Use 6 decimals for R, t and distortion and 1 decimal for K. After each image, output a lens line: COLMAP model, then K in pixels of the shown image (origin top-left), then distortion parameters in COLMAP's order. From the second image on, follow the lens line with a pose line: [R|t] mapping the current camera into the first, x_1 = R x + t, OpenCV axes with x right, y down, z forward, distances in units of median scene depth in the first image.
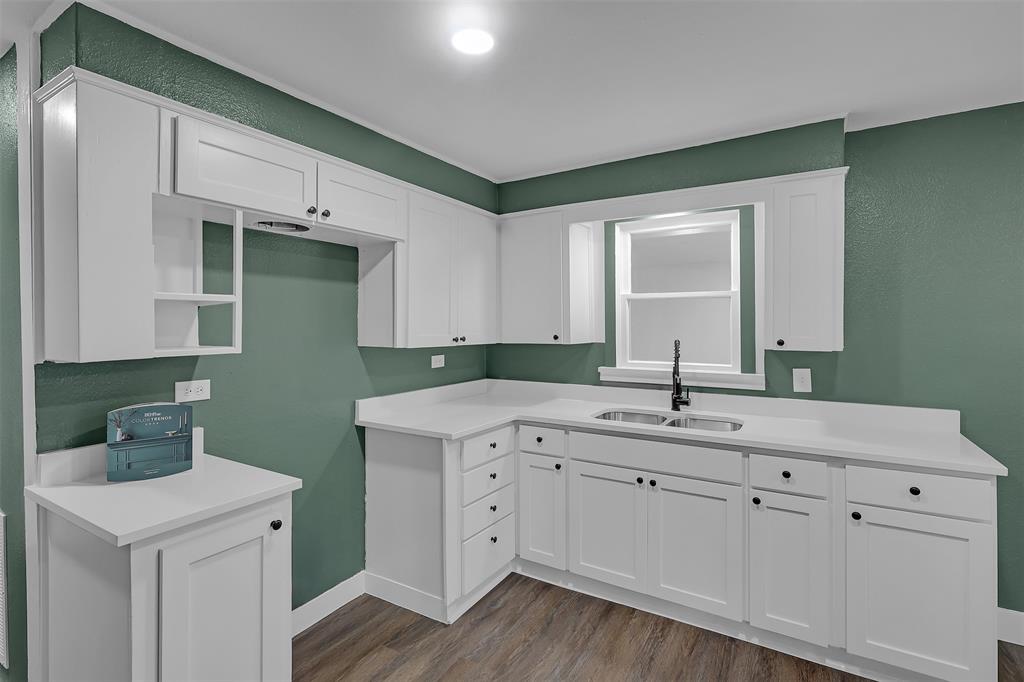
lens RADIAL K [[479.1, 0, 522.3], [0, 479.1, 326.2], [0, 0, 1]] dist [-0.003652, -0.000539]
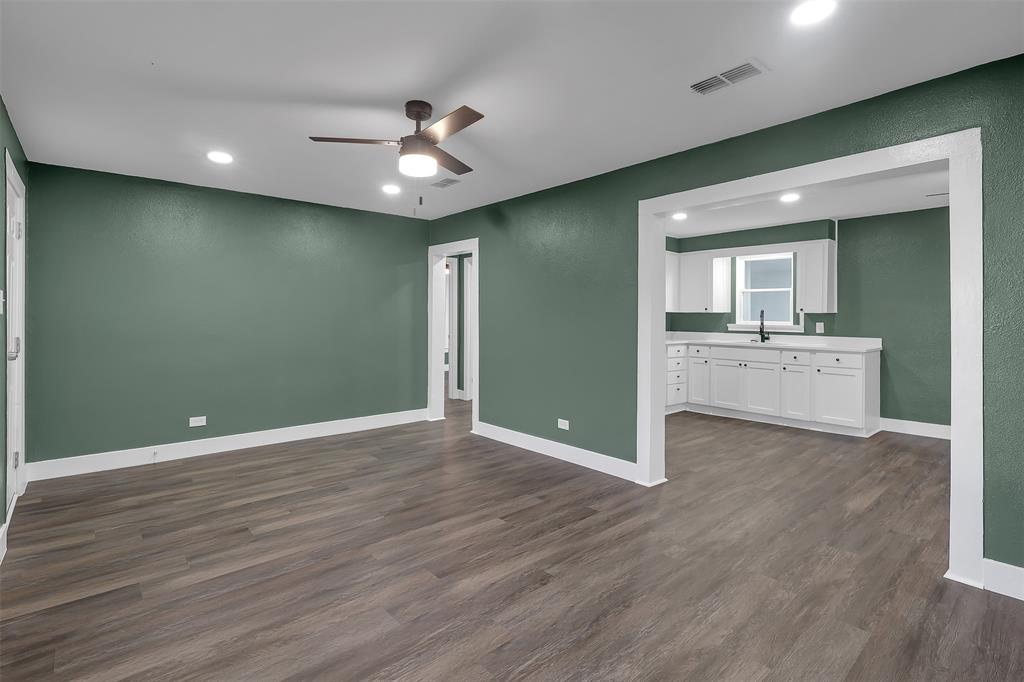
lens RADIAL K [[490.1, 0, 506.9], [0, 490.1, 309.7], [0, 0, 1]] dist [-0.008497, 0.000557]
pose [[0.951858, 0.011203, -0.306335, -0.134542], [-0.016346, 0.999765, -0.014228, 0.088144], [0.306103, 0.018551, 0.951818, -1.718035]]
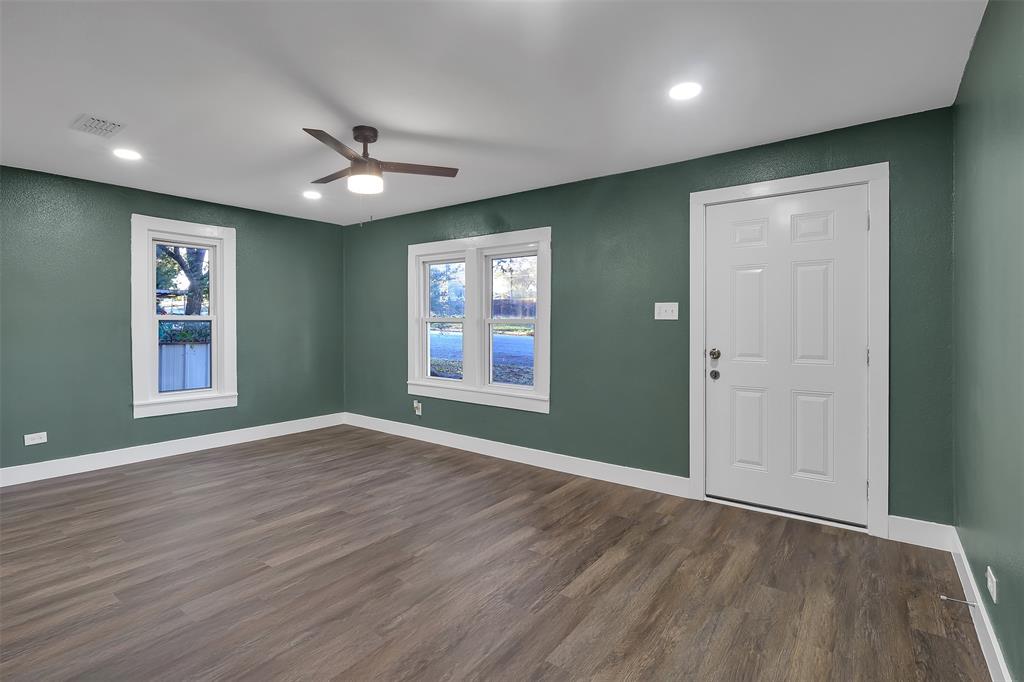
lens RADIAL K [[490.1, 0, 510.6], [0, 490.1, 325.5], [0, 0, 1]] dist [-0.008497, 0.000557]
pose [[-0.996043, 0.010119, 0.088296, -1.106726], [0.011743, 0.999771, 0.017894, 0.083889], [-0.088095, 0.018860, -0.995934, 0.395013]]
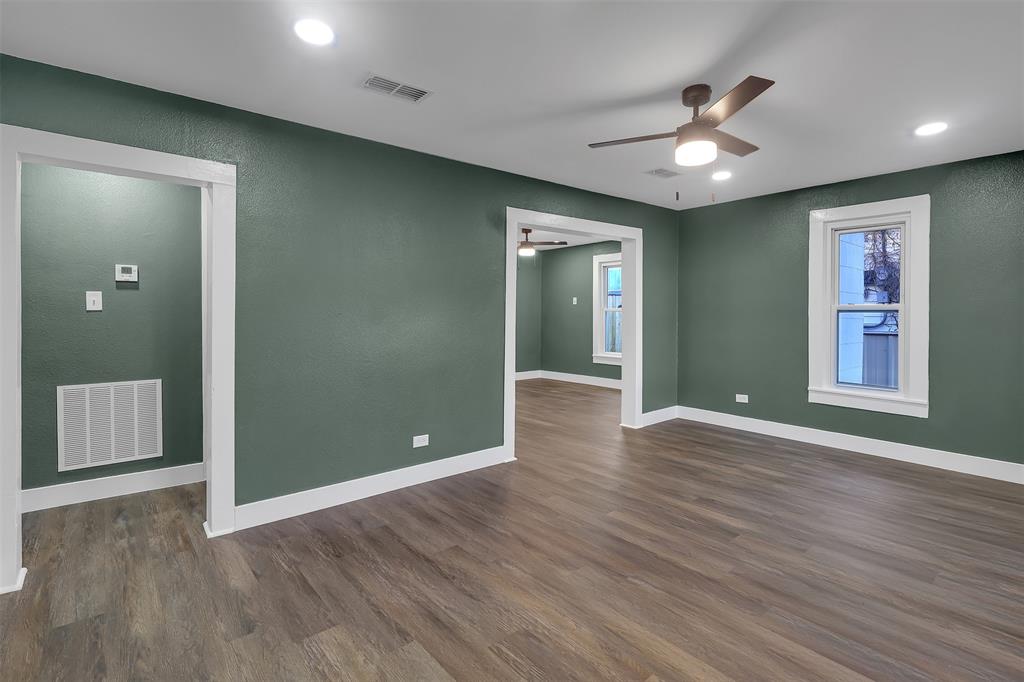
lens RADIAL K [[490.1, 0, 502.1], [0, 490.1, 319.3], [0, 0, 1]] dist [-0.008497, 0.000557]
pose [[0.331691, -0.006301, 0.943367, -1.757590], [0.005304, 0.999974, 0.004814, 0.099164], [-0.943373, 0.003407, 0.331716, -0.712957]]
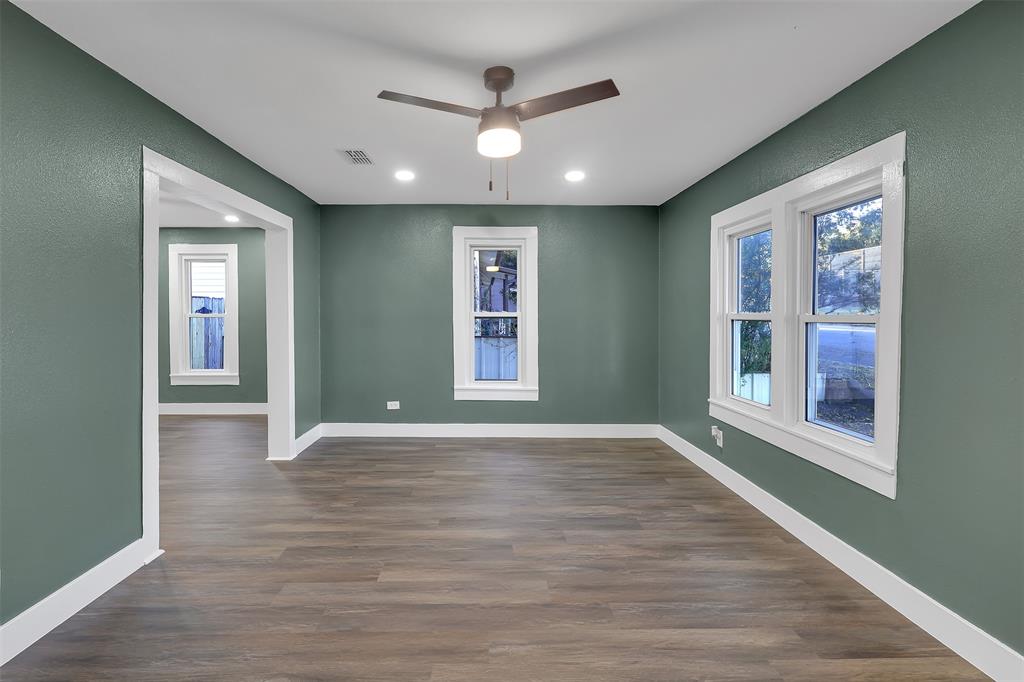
lens RADIAL K [[490.1, 0, 493.8], [0, 490.1, 320.9], [0, 0, 1]] dist [-0.008497, 0.000557]
pose [[-0.537693, 0.003764, 0.843132, -1.433893], [0.011342, 0.999932, 0.002769, 0.094962], [-0.843064, 0.011052, -0.537699, -0.241351]]
